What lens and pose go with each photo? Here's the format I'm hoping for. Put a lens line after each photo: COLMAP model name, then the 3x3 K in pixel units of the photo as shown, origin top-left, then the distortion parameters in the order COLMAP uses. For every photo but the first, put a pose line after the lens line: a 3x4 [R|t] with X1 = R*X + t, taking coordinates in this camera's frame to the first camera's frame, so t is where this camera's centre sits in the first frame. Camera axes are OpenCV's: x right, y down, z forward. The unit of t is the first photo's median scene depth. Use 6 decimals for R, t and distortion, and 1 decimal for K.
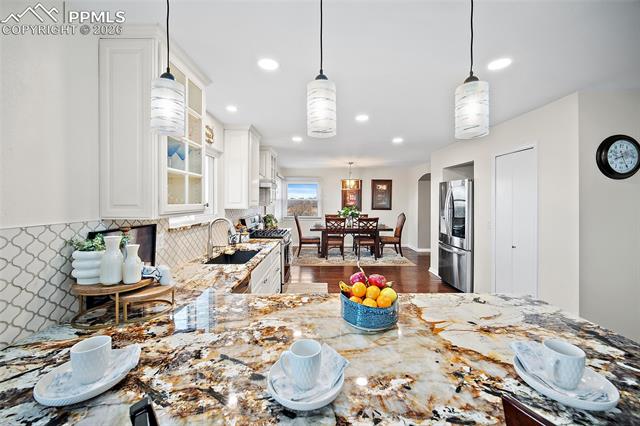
lens RADIAL K [[258.7, 0, 320.0], [0, 258.7, 200.8], [0, 0, 1]] dist [-0.006171, 0.002000]
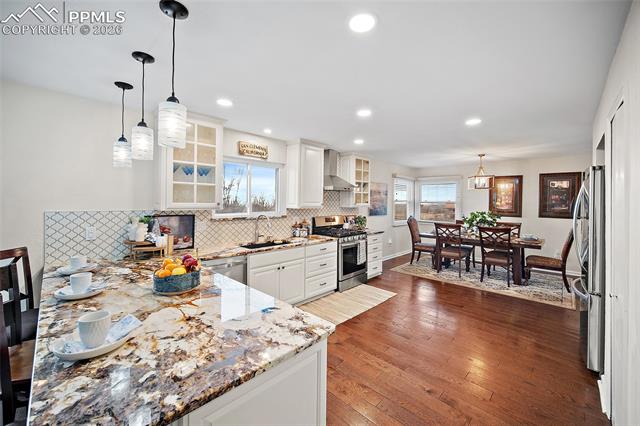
lens RADIAL K [[258.7, 0, 315.4], [0, 258.7, 201.4], [0, 0, 1]] dist [-0.006171, 0.002000]
pose [[0.712851, 0.005197, -0.701296, 0.528116], [-0.010186, 0.999944, -0.002945, 0.000079], [0.701241, 0.009243, 0.712864, 0.173306]]
